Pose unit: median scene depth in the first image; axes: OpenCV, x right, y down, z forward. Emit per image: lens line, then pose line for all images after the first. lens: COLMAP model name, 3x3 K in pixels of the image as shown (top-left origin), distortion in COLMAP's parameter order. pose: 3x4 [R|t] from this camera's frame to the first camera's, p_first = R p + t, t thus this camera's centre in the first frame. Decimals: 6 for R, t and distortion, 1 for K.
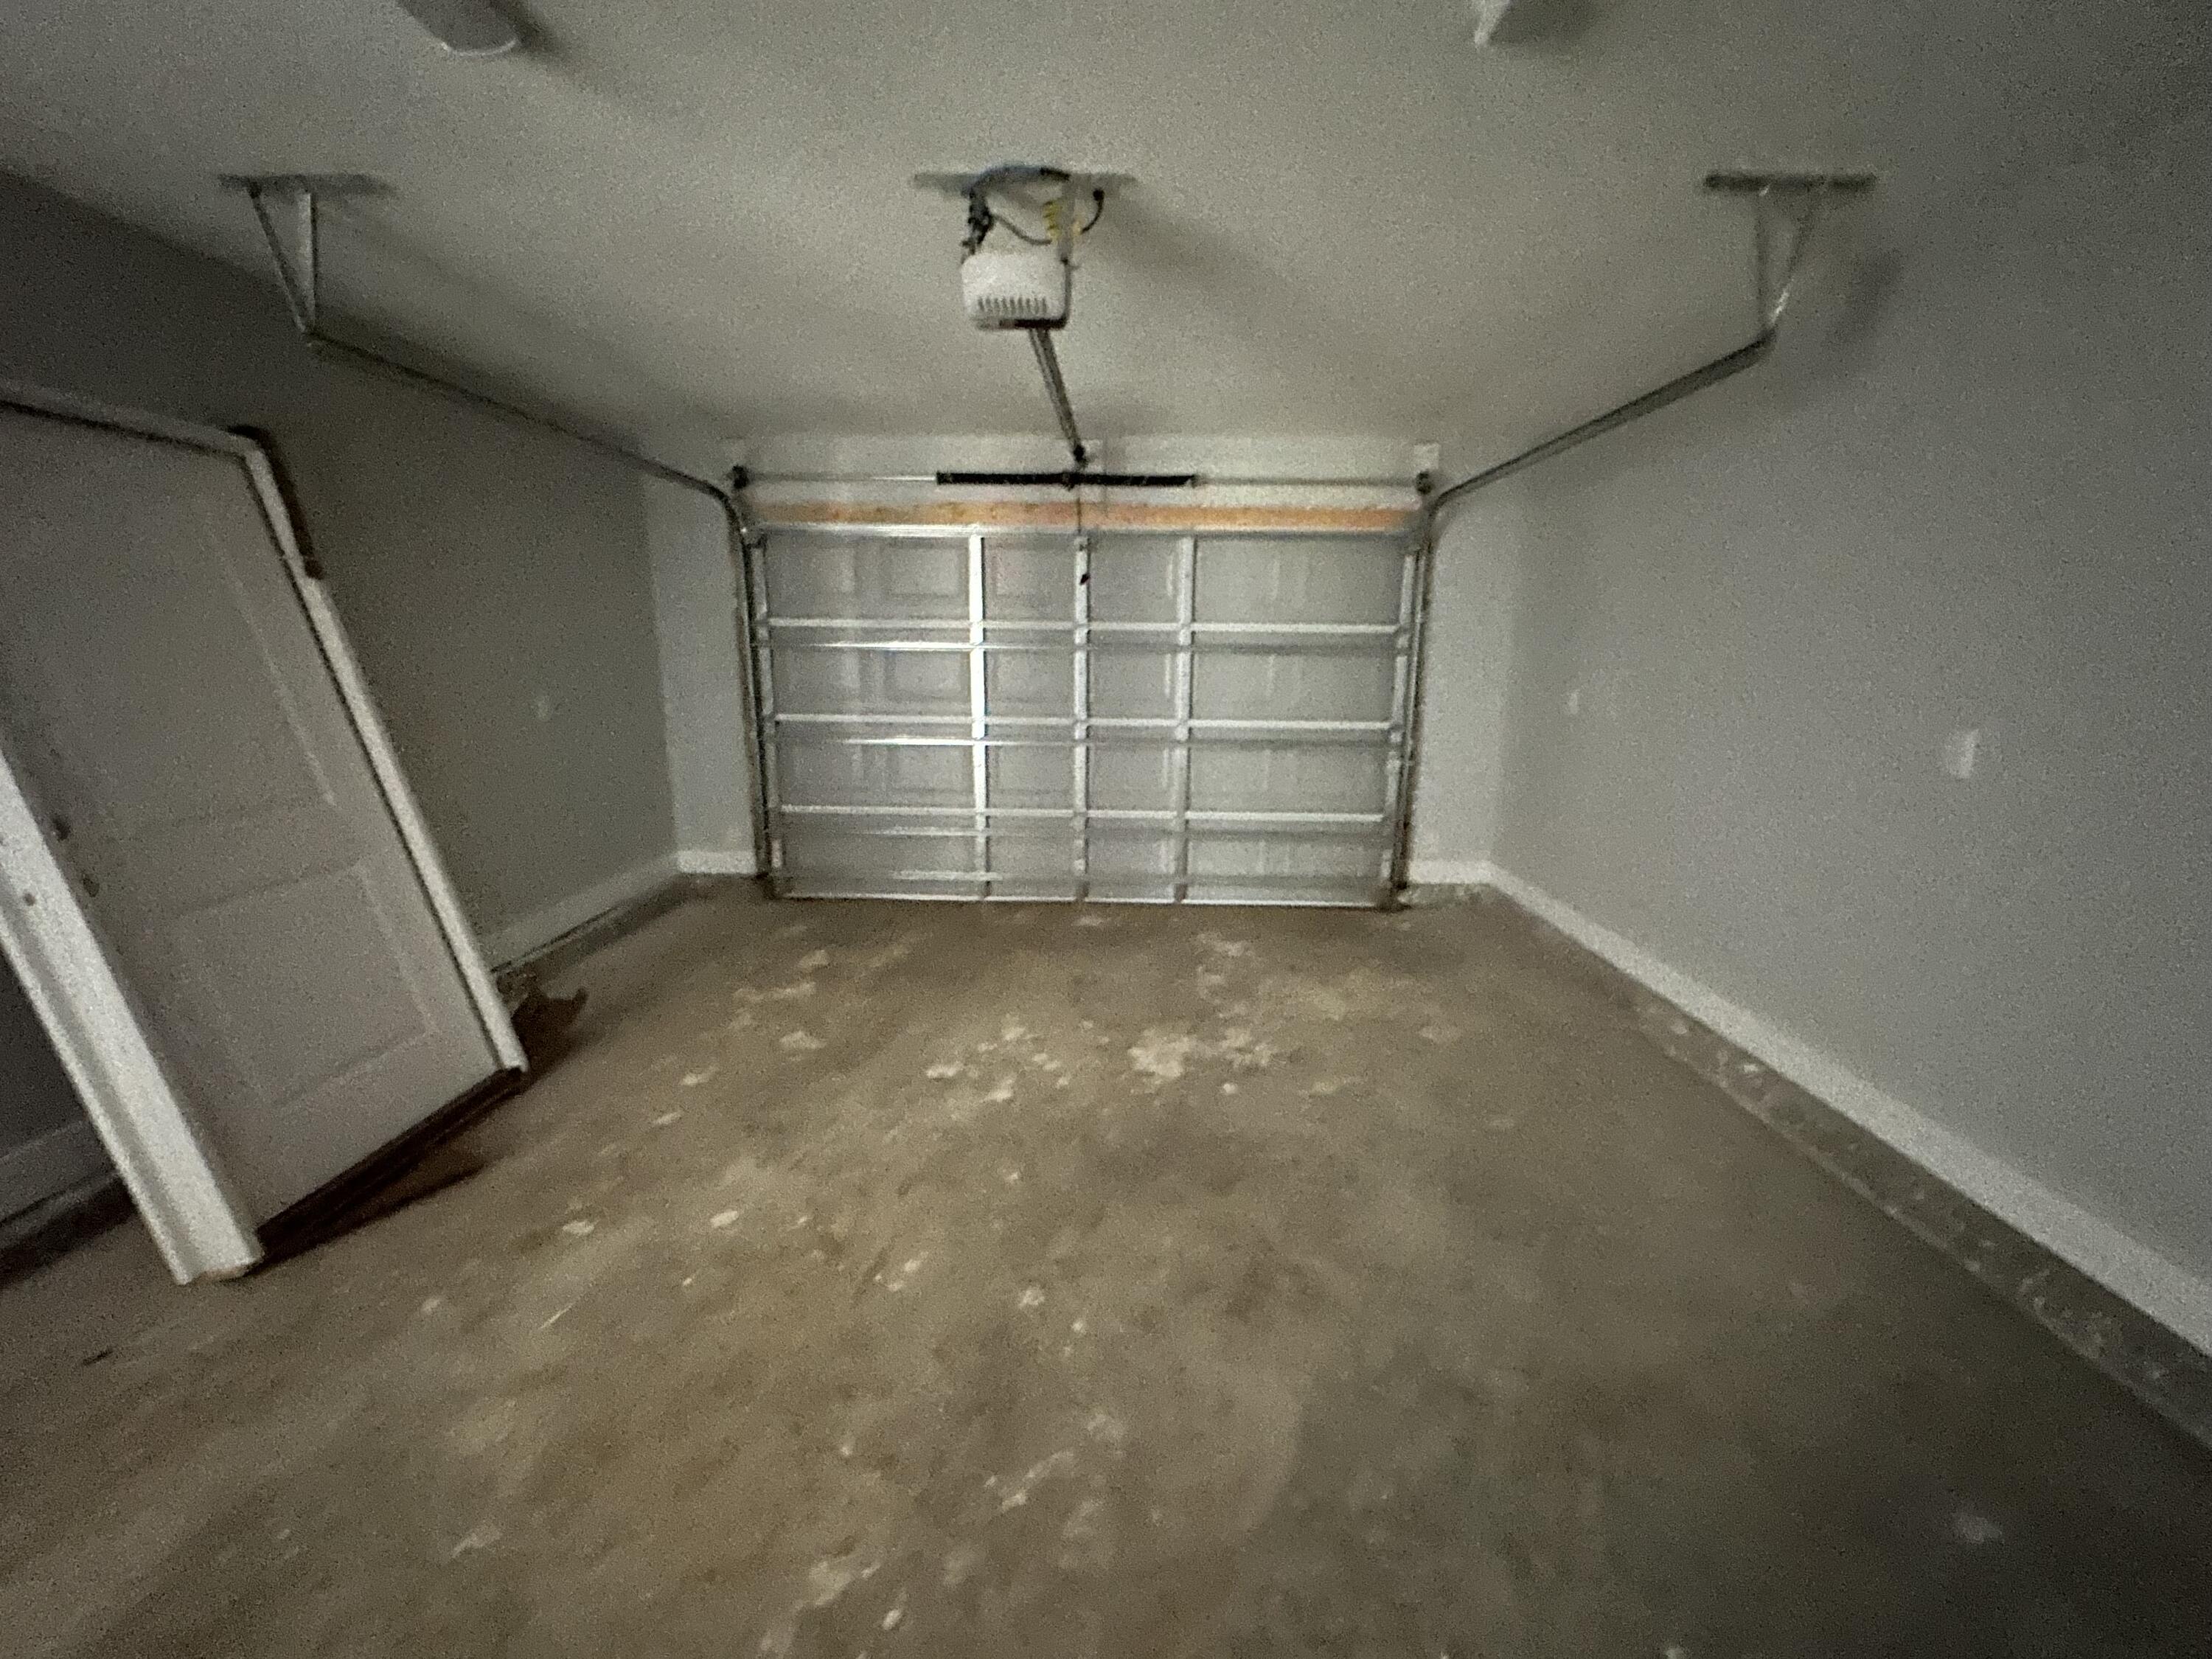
lens RADIAL K [[883.2, 0, 1106.0], [0, 883.2, 829.5], [0, 0, 1]] dist [-0.003033, 0.000613]
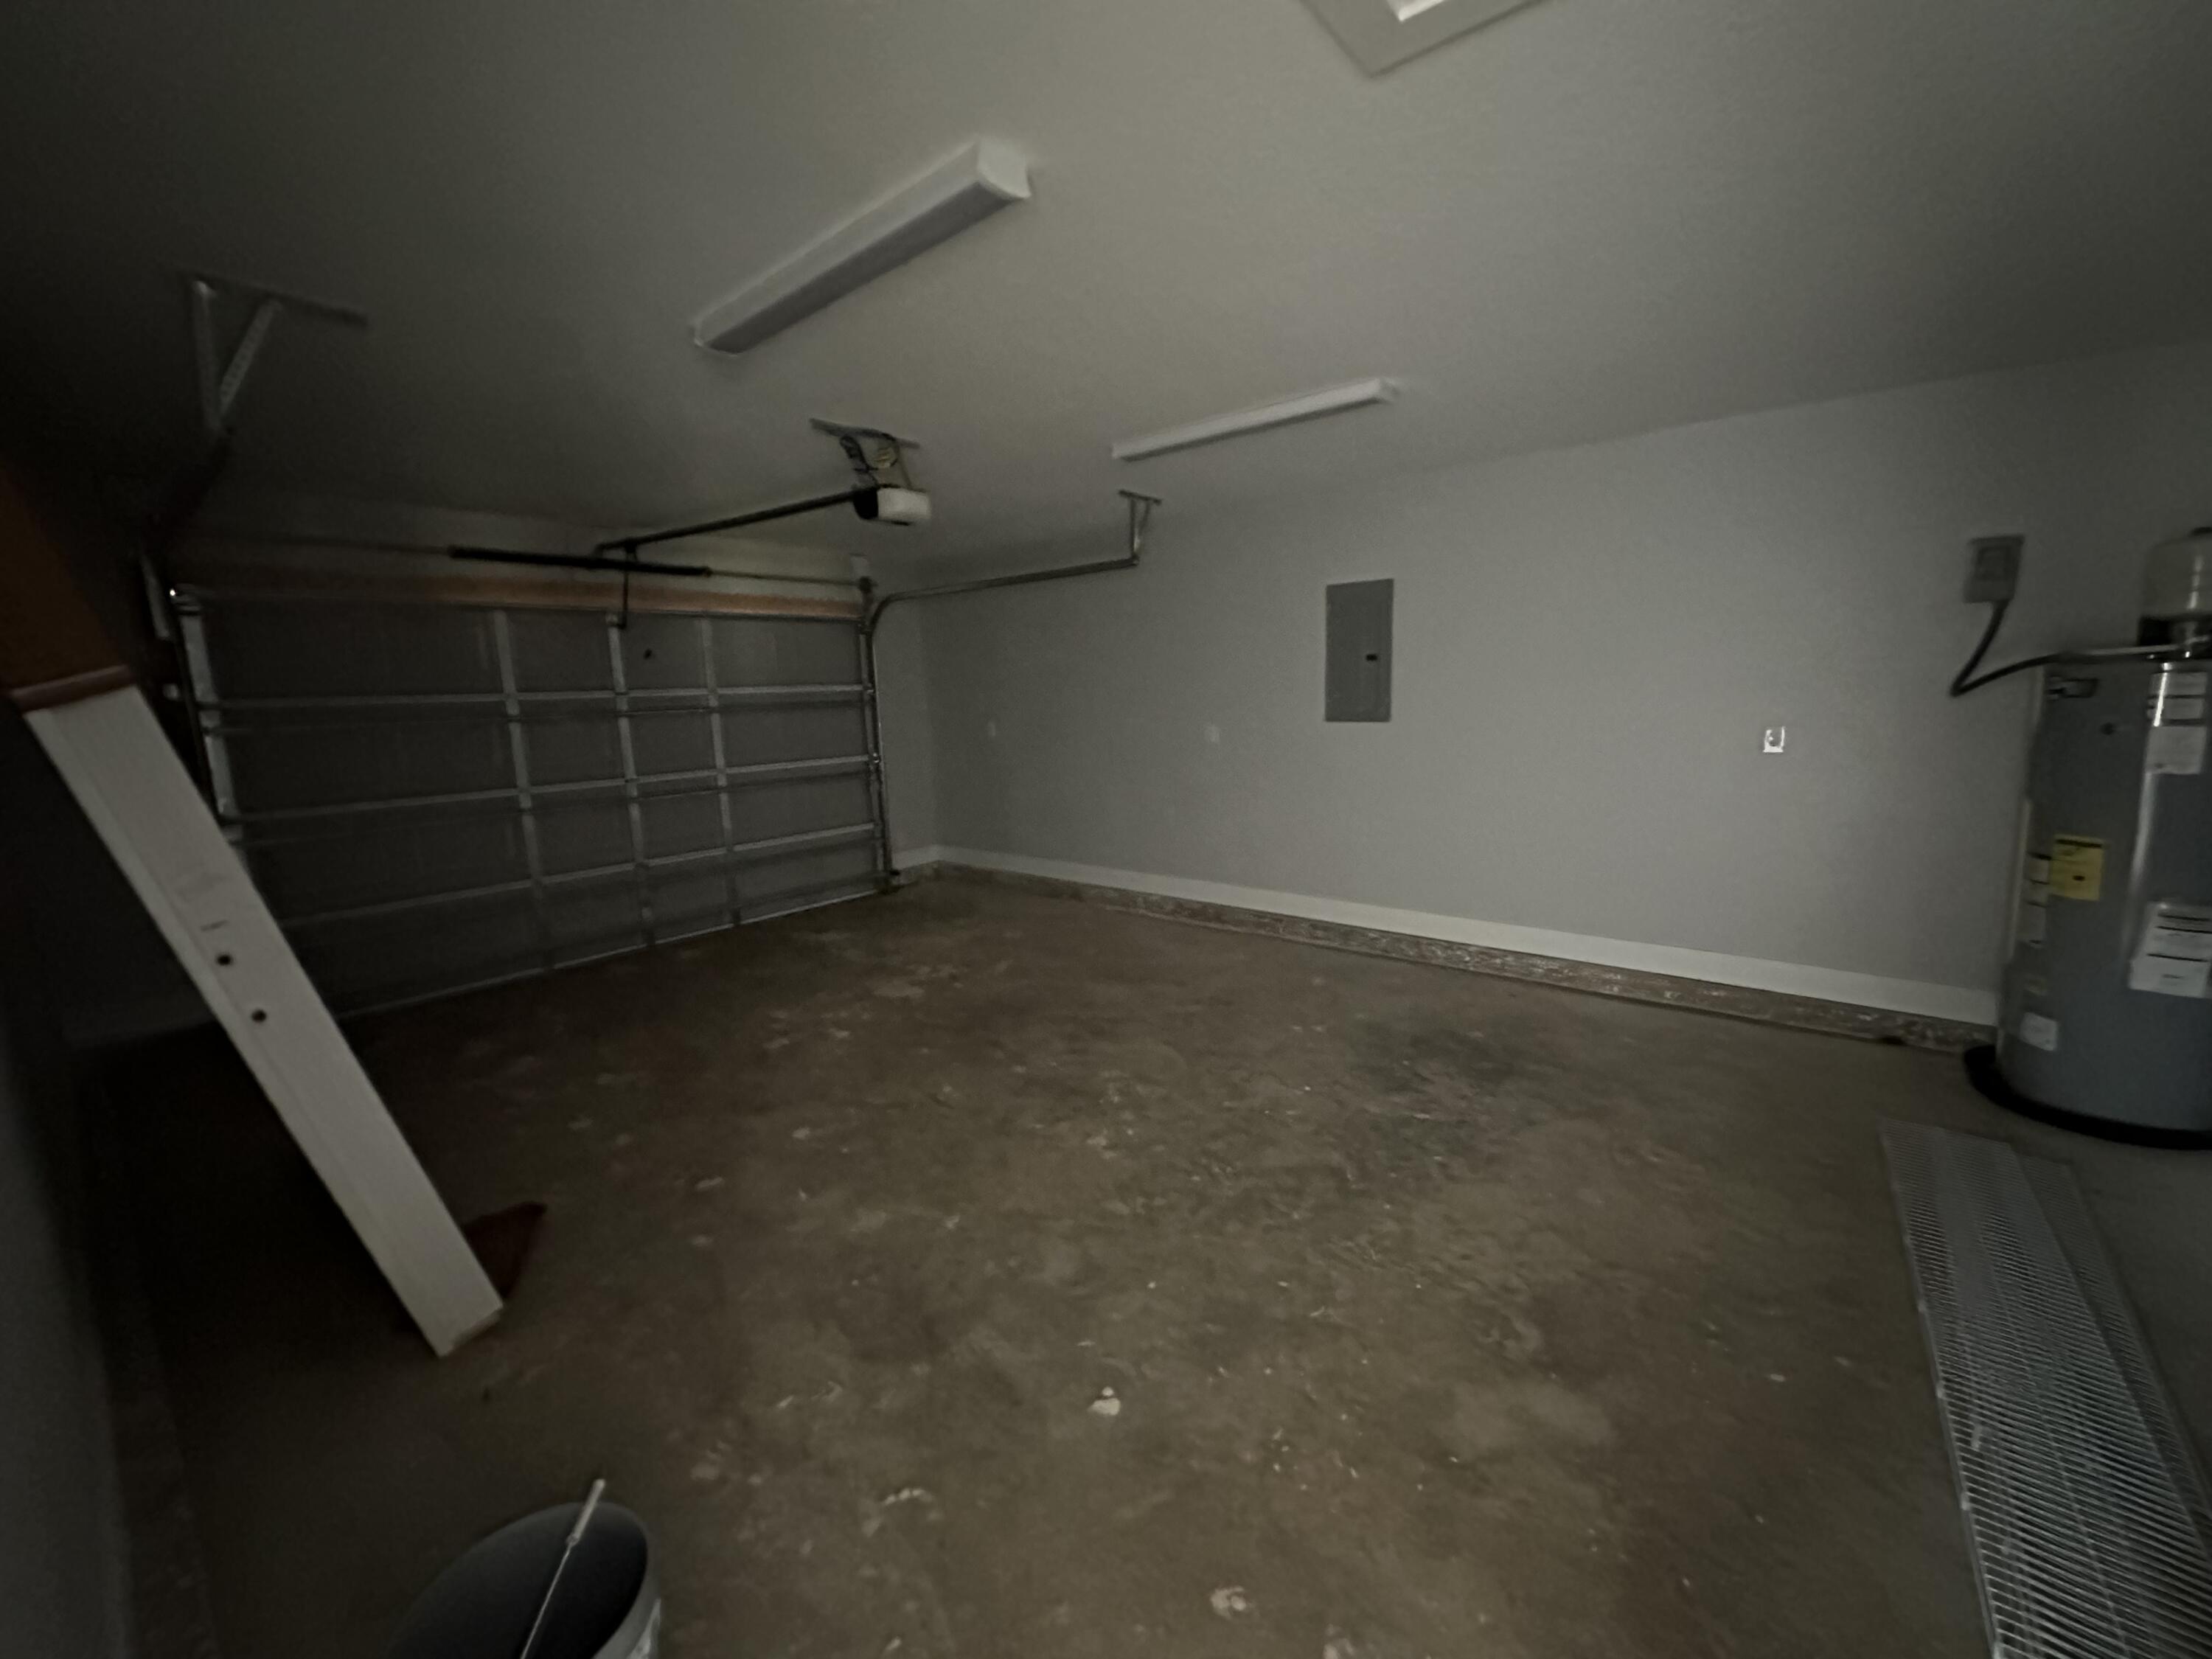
lens RADIAL K [[883.2, 0, 1106.0], [0, 883.2, 829.5], [0, 0, 1]] dist [-0.003033, 0.000613]
pose [[0.620467, -0.158142, 0.768123, -0.543587], [0.200360, 0.978918, 0.039697, 0.010329], [-0.758207, 0.129270, 0.639071, -0.140602]]
